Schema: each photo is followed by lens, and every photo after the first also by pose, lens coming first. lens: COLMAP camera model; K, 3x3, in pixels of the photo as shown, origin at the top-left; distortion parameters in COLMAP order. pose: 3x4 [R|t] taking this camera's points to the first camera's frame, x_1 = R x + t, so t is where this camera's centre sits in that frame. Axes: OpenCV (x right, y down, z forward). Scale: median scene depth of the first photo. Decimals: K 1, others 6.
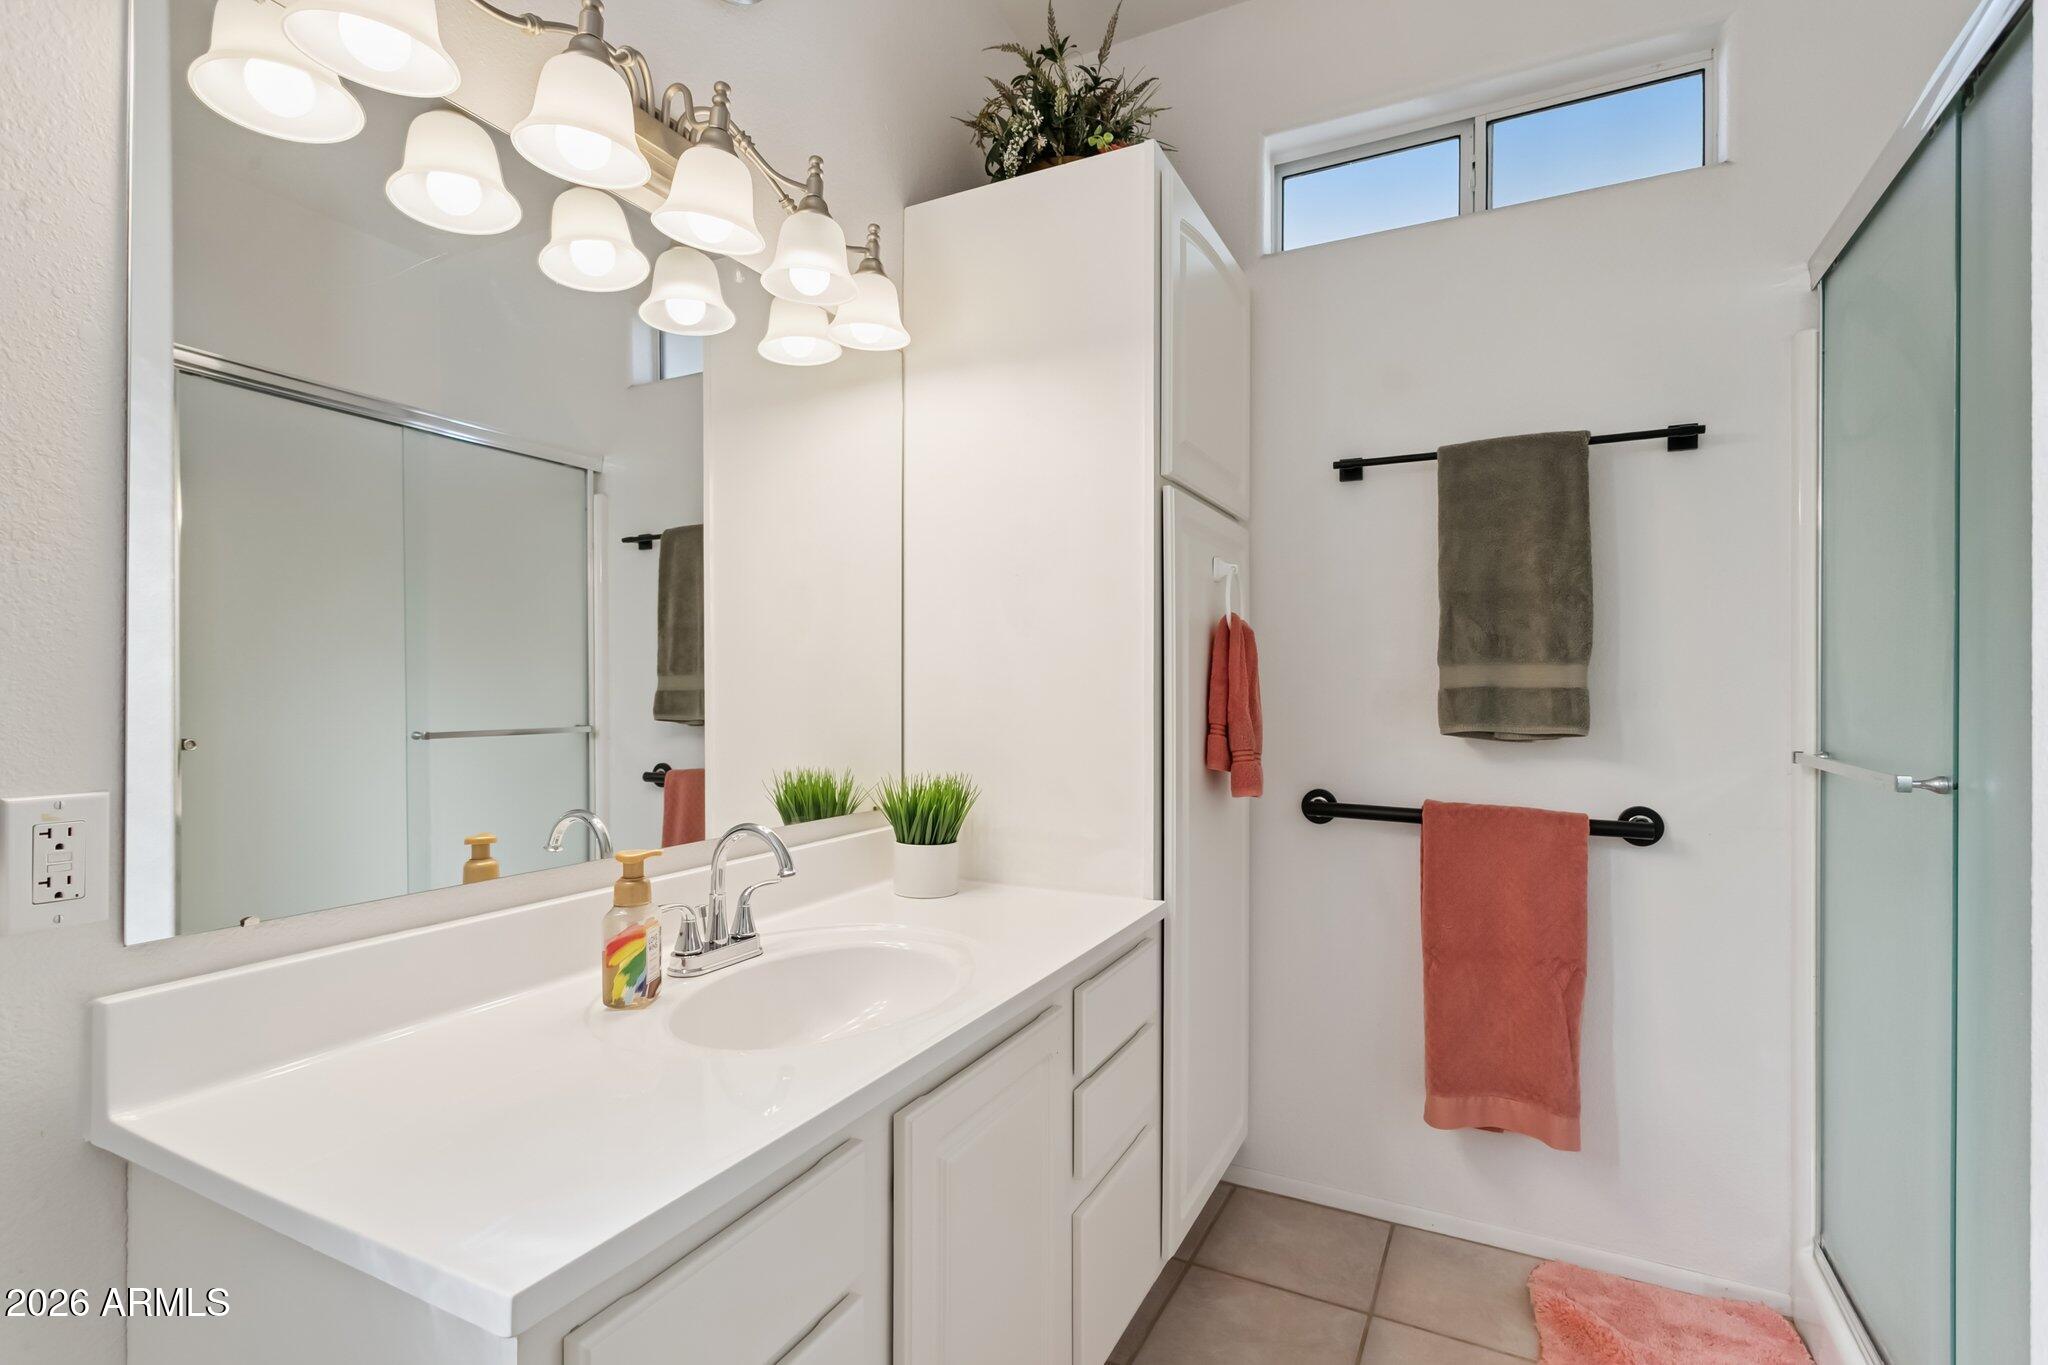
lens RADIAL K [[964.9, 0, 1020.9], [0, 964.9, 687.8], [0, 0, 1]] dist [-0.001810, 0.000341]
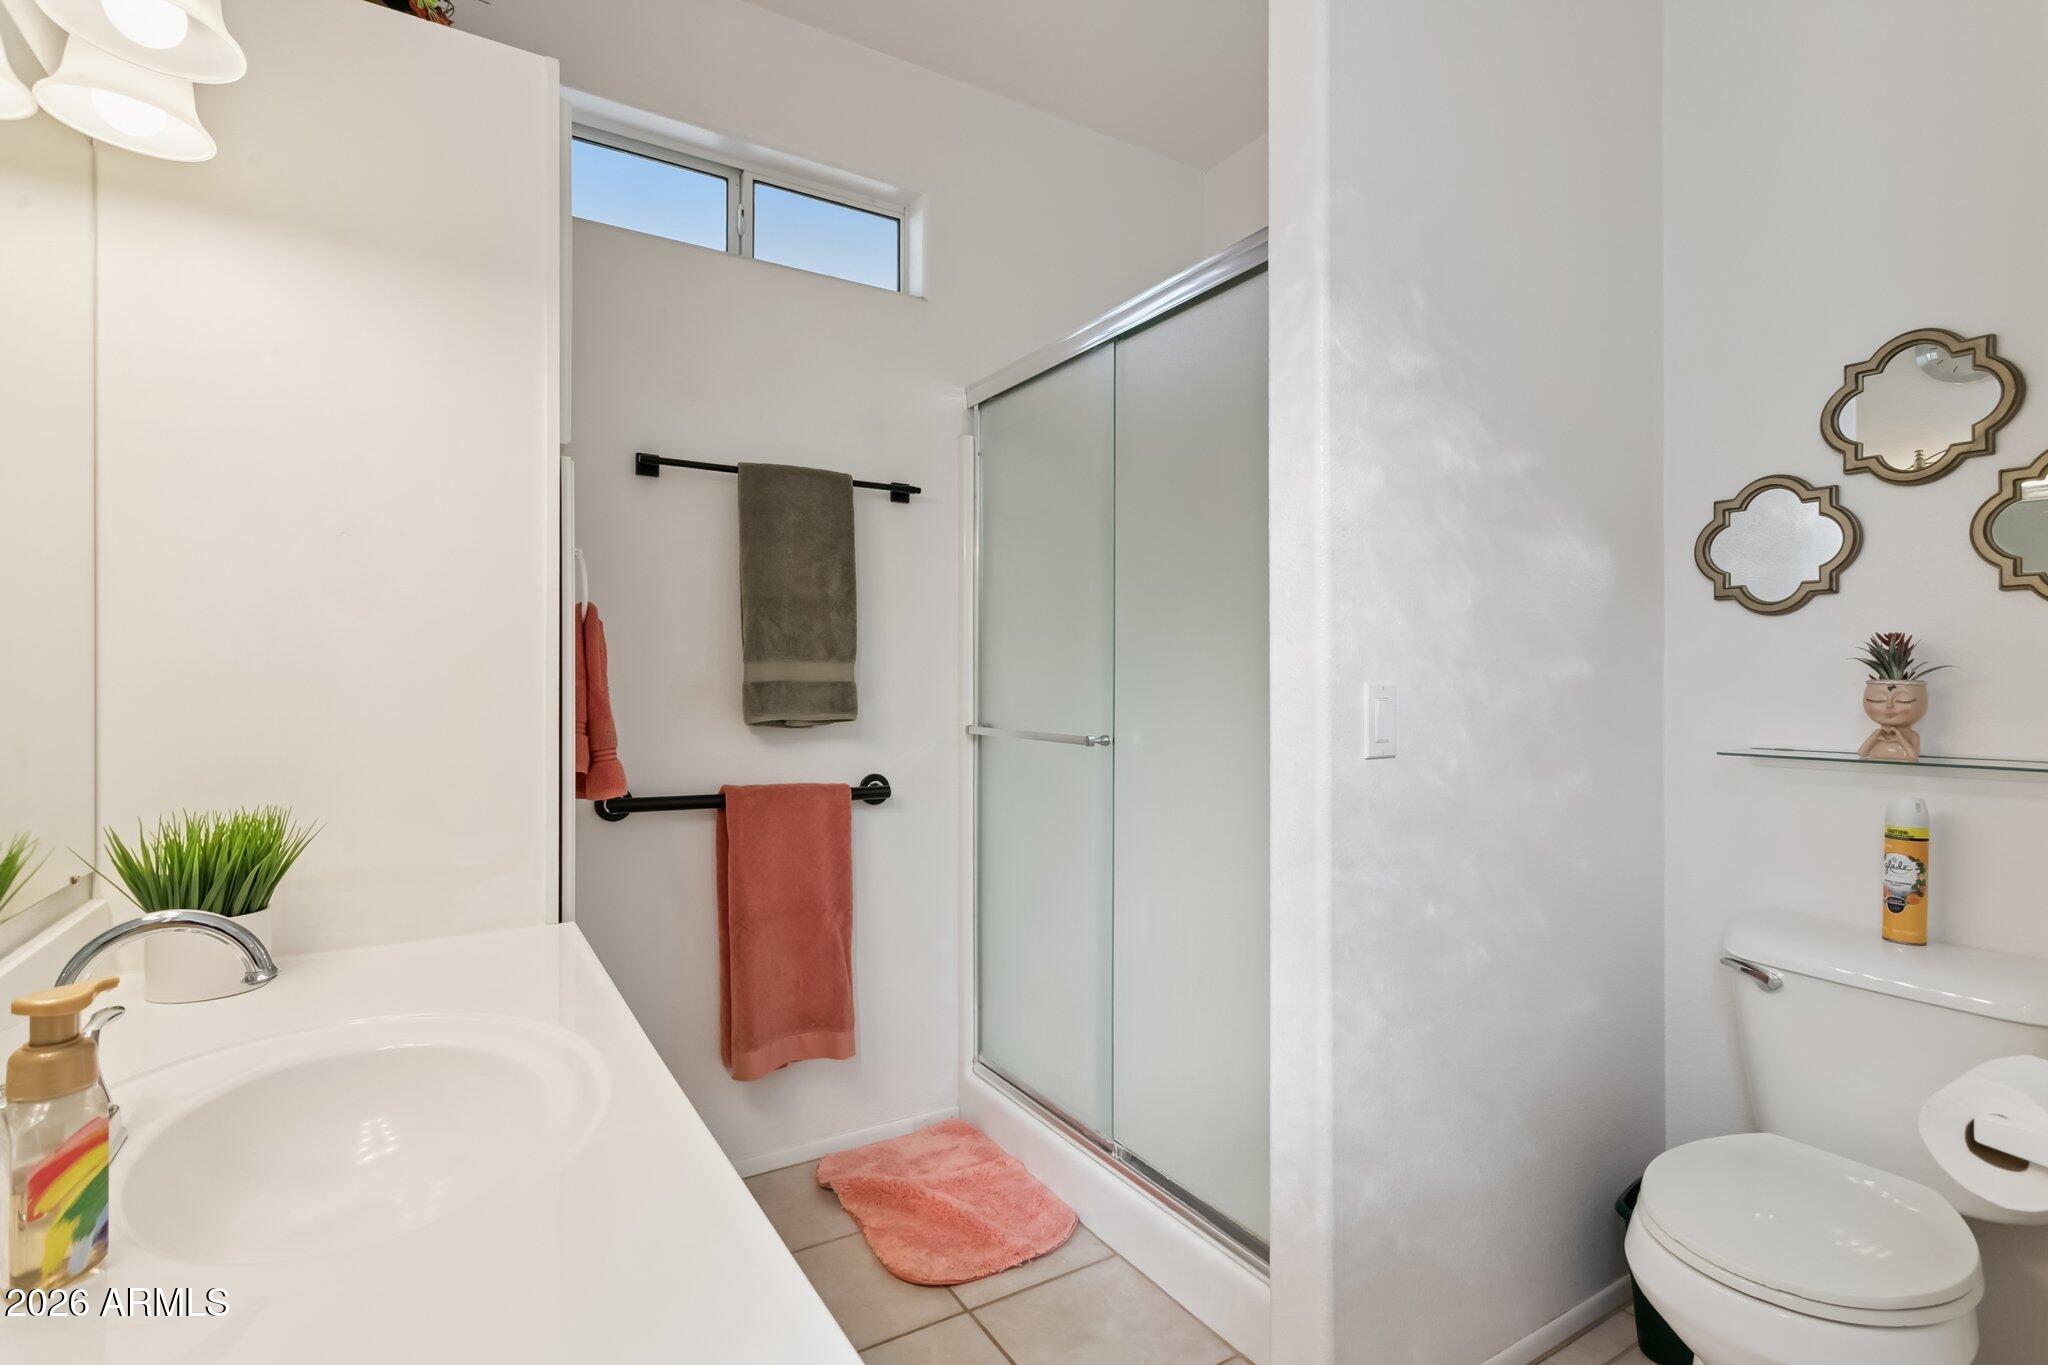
lens RADIAL K [[966.1, 0, 1024.0], [0, 966.1, 682.5], [0, 0, 1]] dist [0.000748, -0.000092]
pose [[0.515235, -0.001364, 0.857048, -0.362471], [0.001016, 0.999999, 0.000981, -0.000087], [-0.857048, 0.000365, 0.515236, 0.165714]]
